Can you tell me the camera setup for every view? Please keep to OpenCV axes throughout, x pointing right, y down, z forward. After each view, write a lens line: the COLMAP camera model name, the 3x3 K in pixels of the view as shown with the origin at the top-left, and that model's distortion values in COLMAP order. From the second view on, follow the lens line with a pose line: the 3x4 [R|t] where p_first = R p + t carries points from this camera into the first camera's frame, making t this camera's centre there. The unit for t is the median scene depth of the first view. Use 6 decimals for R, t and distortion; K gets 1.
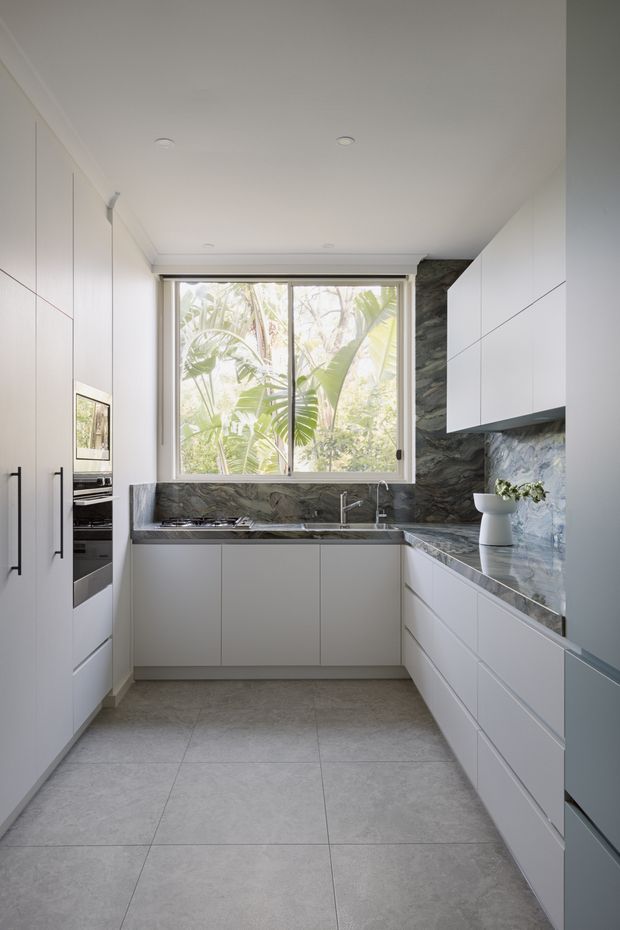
lens RADIAL K [[617.0, 0, 308.4], [0, 617.0, 467.9], [0, 0, 1]] dist [0.000339, -0.003377]
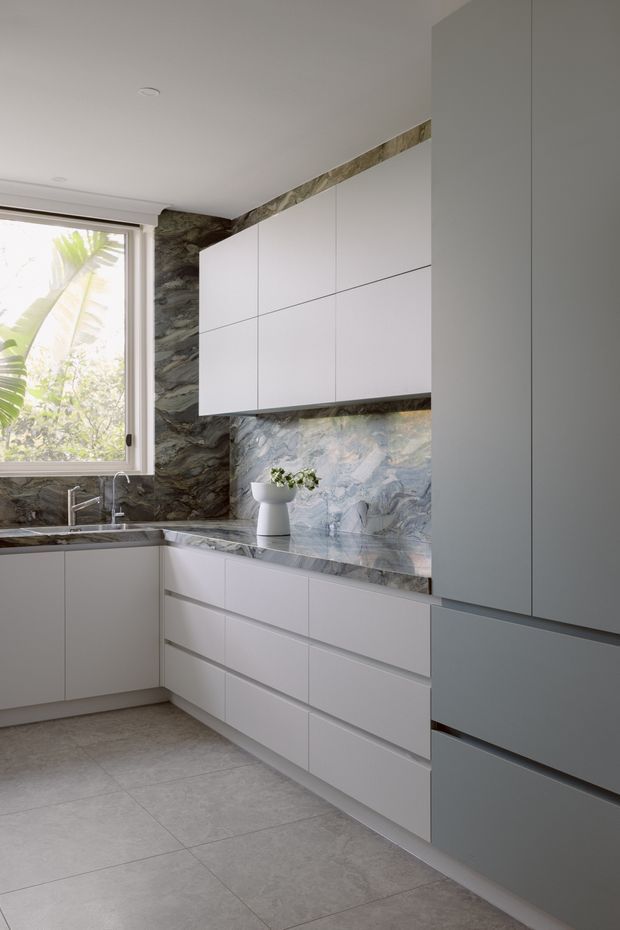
lens RADIAL K [[869.4, 0, 310.0], [0, 869.4, 462.5], [0, 0, 1]] dist [0.003974, -0.001300]
pose [[0.869614, -0.010549, 0.493619, -0.266435], [0.006728, 0.999932, 0.009517, -0.001335], [-0.493686, -0.004955, 0.869626, -0.155557]]
